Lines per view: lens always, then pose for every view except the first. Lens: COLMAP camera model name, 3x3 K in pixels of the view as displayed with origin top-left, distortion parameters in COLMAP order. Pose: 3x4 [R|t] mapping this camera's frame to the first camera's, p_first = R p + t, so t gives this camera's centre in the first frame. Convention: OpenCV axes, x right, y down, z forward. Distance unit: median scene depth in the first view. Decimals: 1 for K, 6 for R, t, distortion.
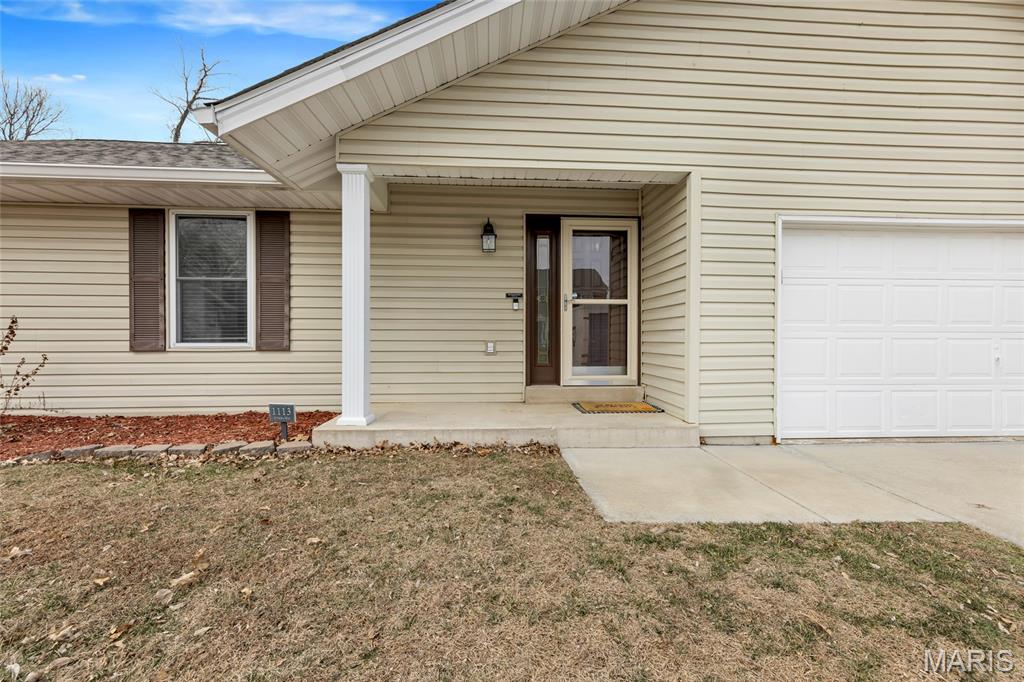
lens RADIAL K [[408.0, 0, 514.0], [0, 408.0, 337.7], [0, 0, 1]] dist [0.003760, -0.000327]
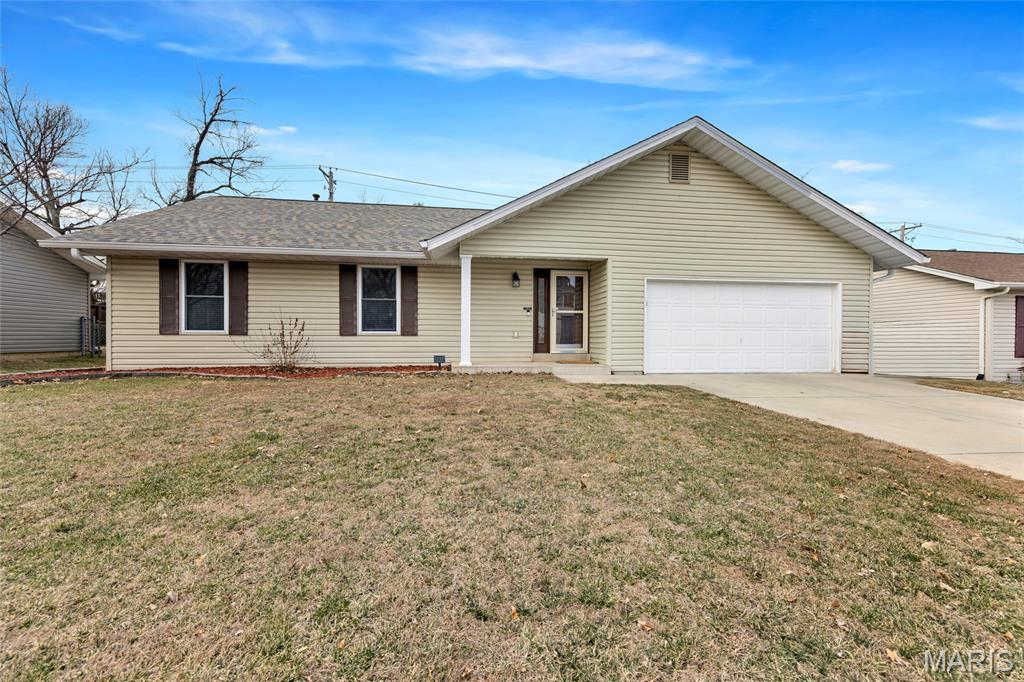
lens RADIAL K [[408.0, 0, 514.0], [0, 408.0, 337.7], [0, 0, 1]] dist [0.003760, -0.000327]
pose [[0.997278, 0.002358, 0.073694, -0.221378], [-0.002397, 0.999997, 0.000442, 0.040910], [-0.073693, -0.000617, 0.997281, -1.035036]]
